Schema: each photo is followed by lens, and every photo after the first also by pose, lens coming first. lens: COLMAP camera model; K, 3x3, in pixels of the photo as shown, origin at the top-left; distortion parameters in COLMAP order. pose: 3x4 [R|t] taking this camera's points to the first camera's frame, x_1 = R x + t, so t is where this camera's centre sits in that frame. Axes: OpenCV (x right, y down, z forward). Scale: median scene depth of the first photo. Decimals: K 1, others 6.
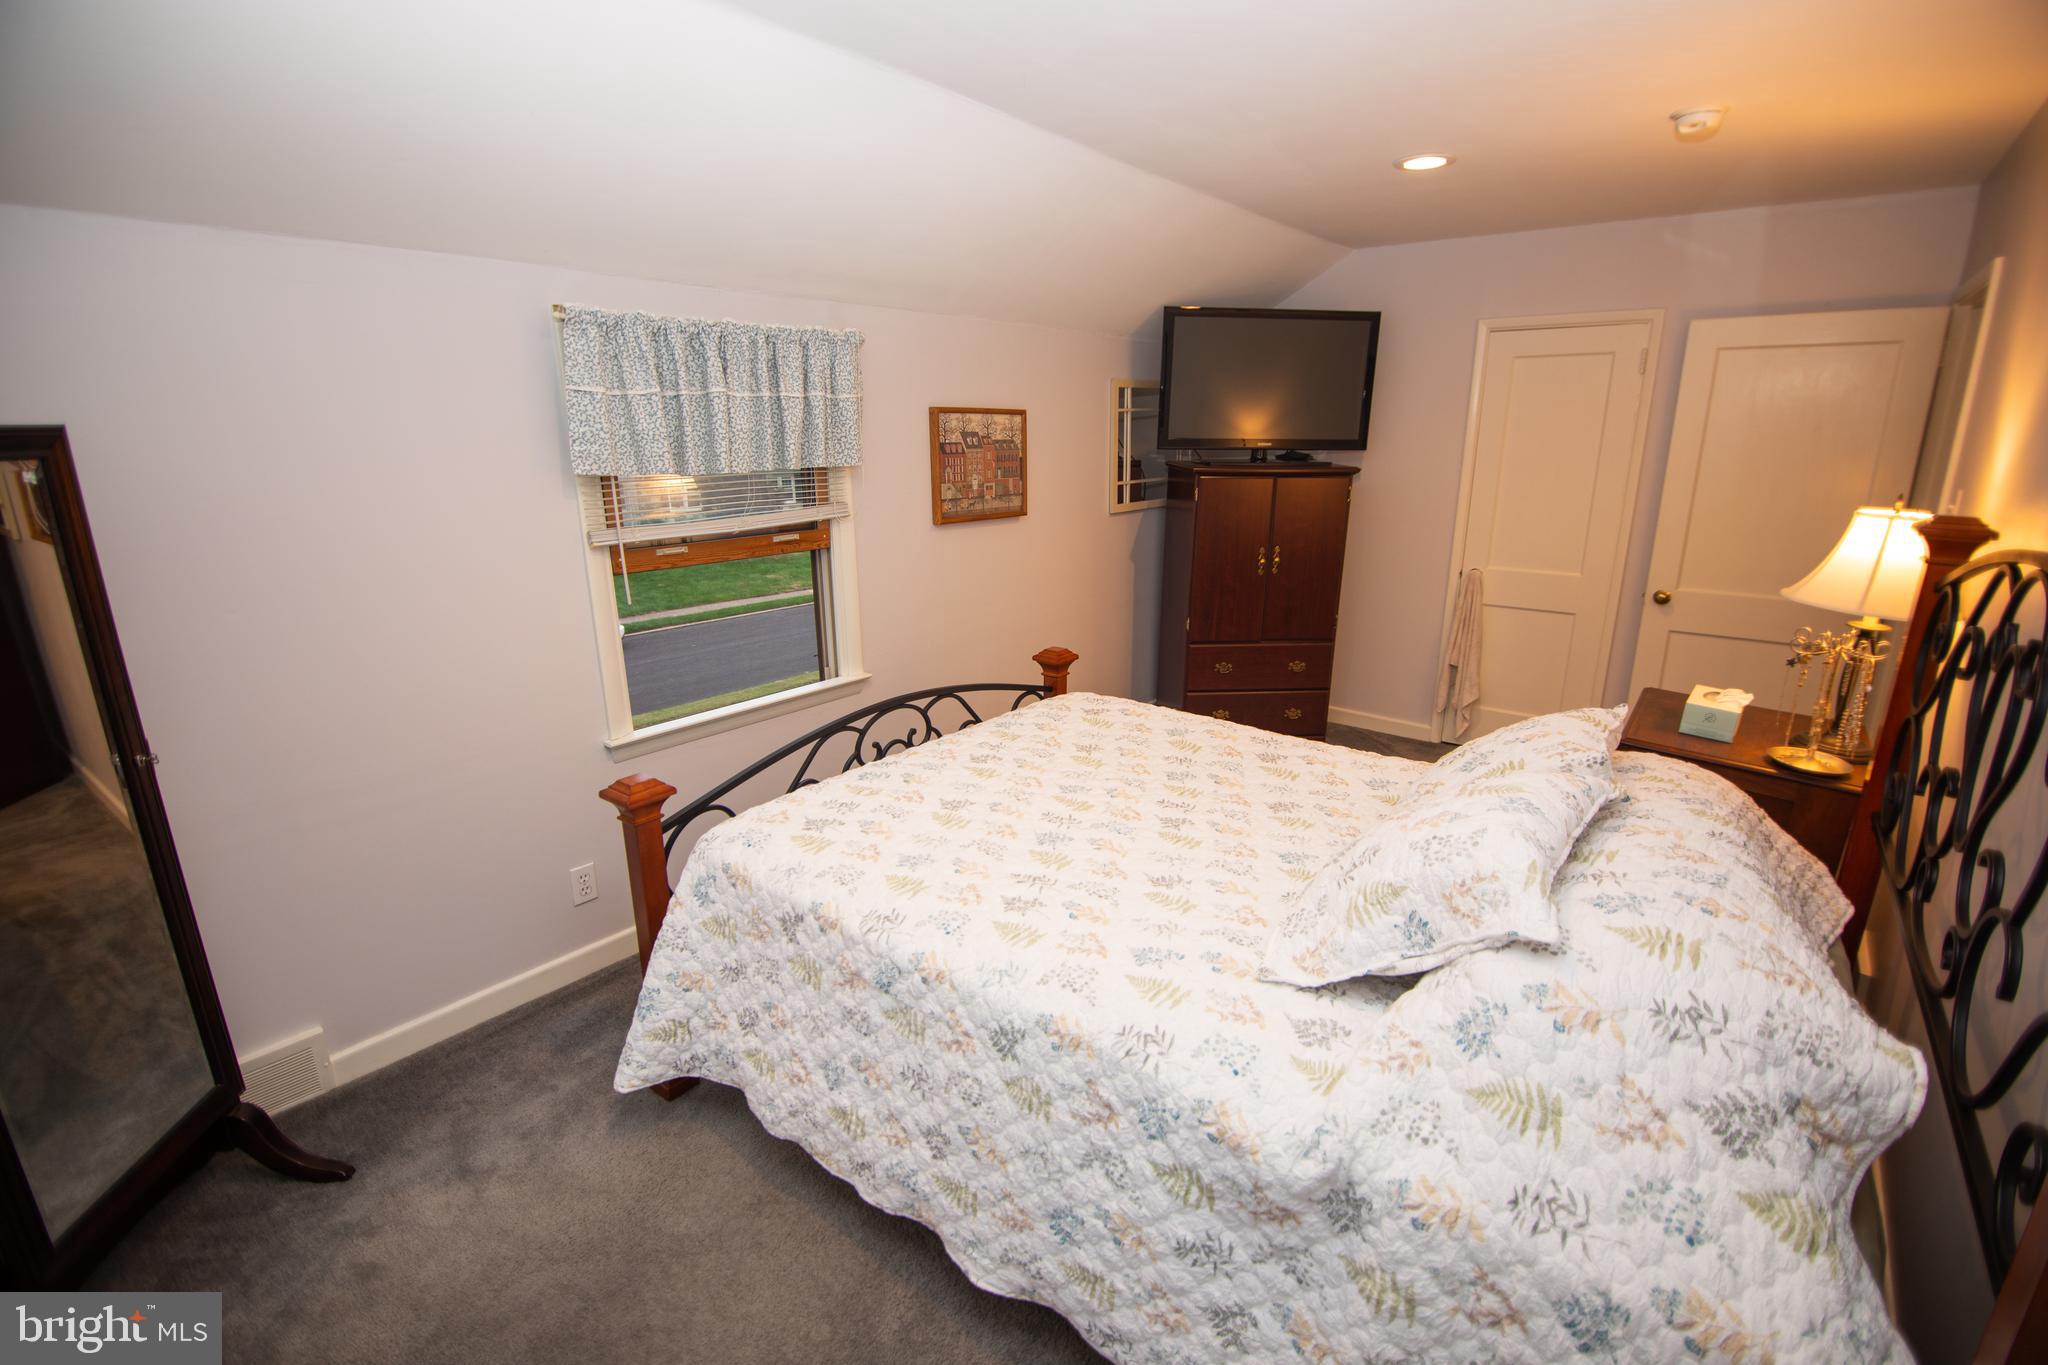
lens RADIAL K [[922.9, 0, 1024.8], [0, 922.9, 669.8], [0, 0, 1]] dist [-0.002845, -0.009456]
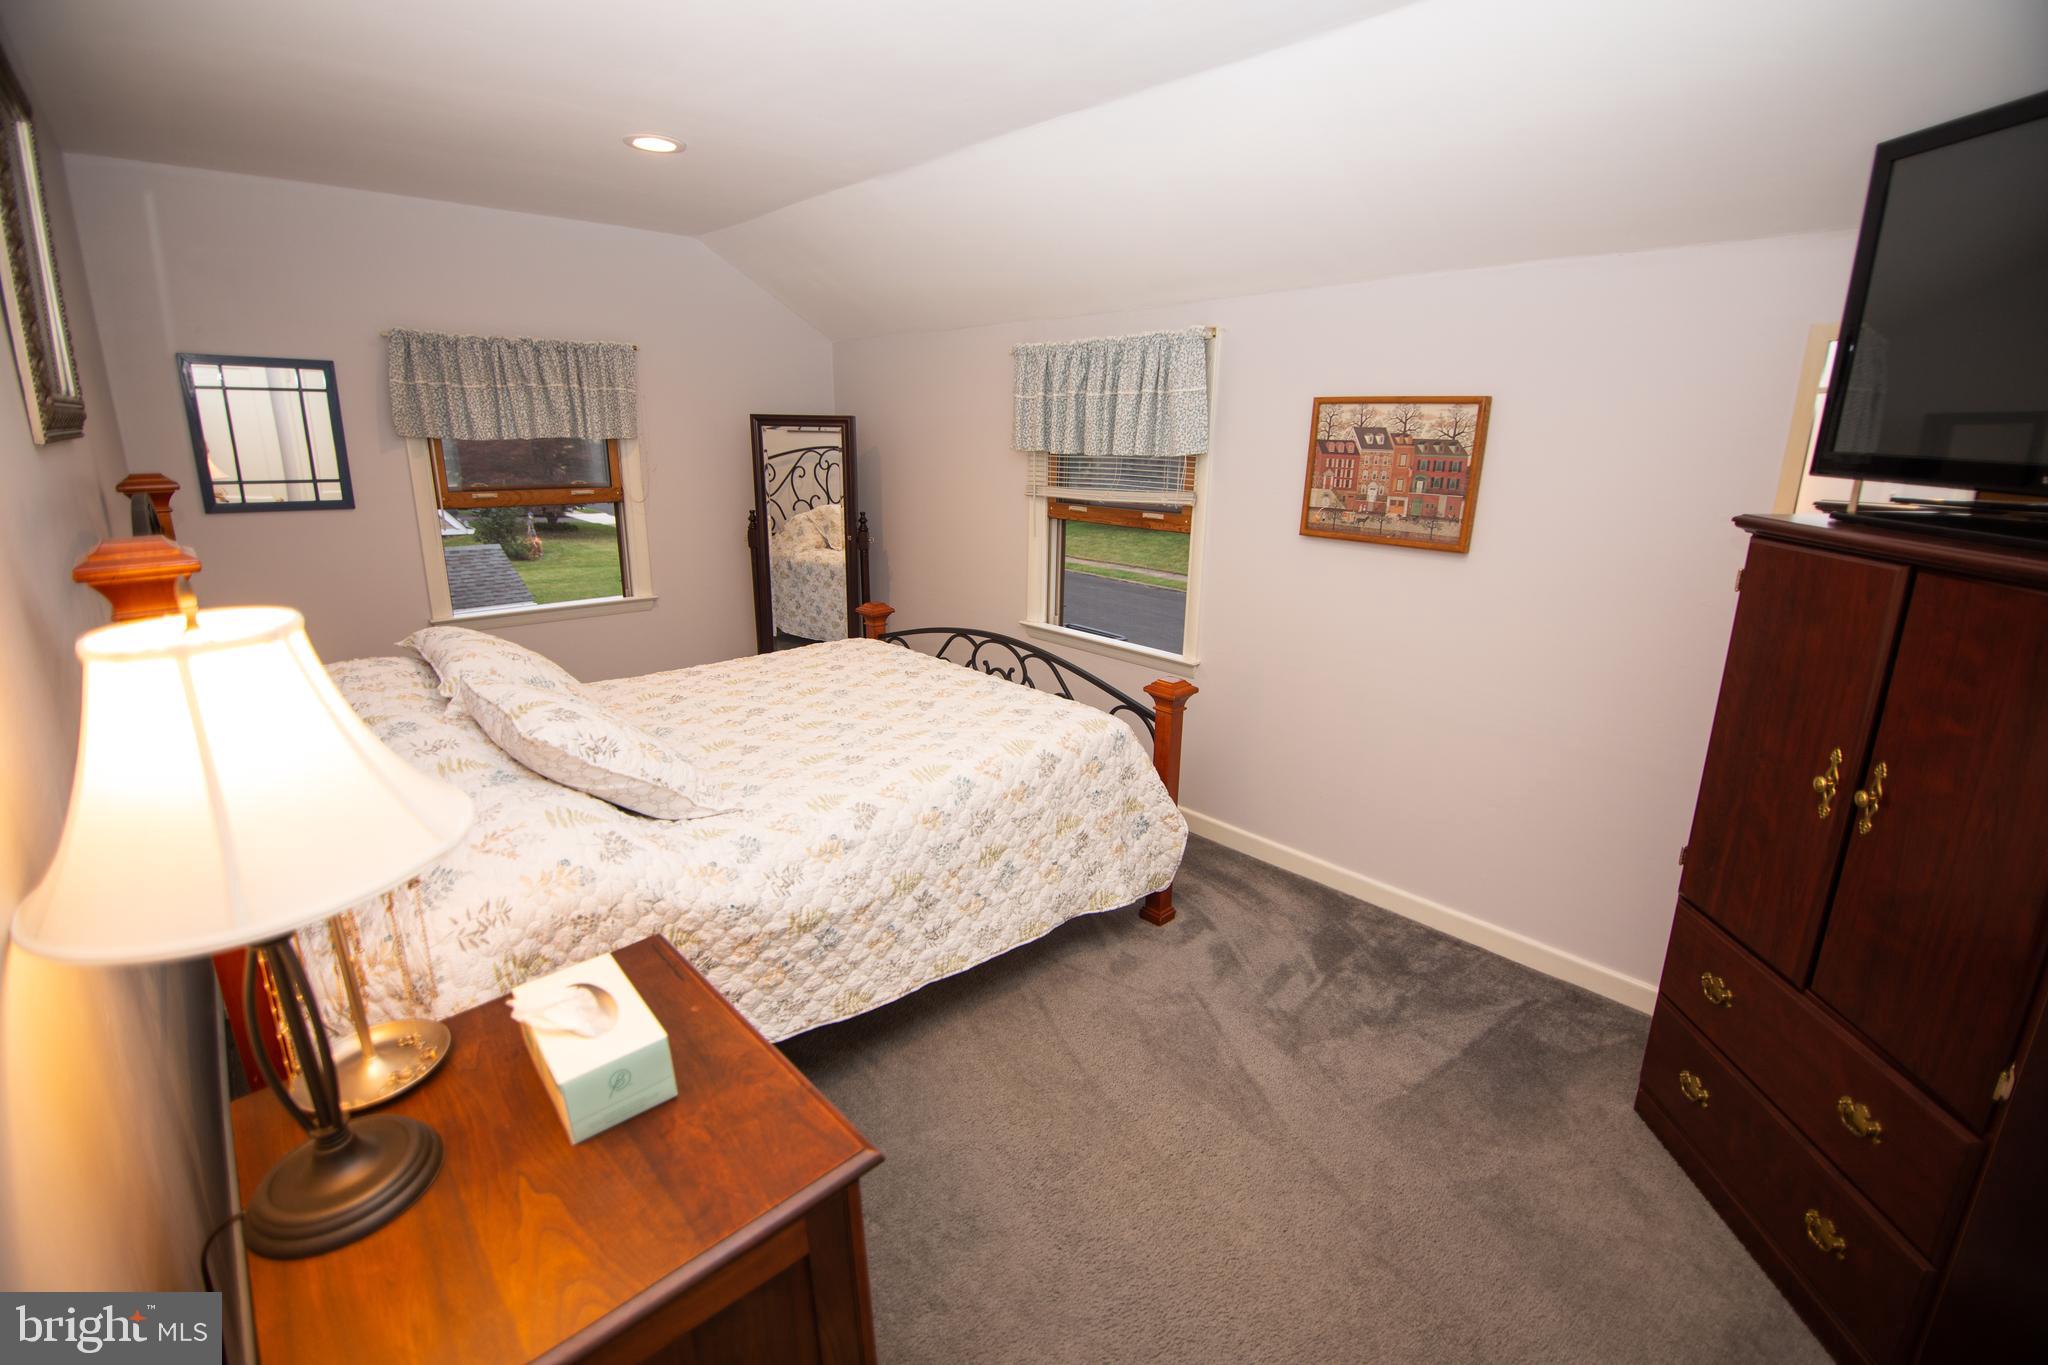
lens RADIAL K [[922.9, 0, 1024.8], [0, 922.9, 669.8], [0, 0, 1]] dist [-0.002845, -0.009456]
pose [[-0.166882, 0.256221, -0.952104, 0.789641], [-0.257392, 0.920840, 0.292922, -0.224339], [0.951788, 0.293947, -0.087723, 0.858452]]
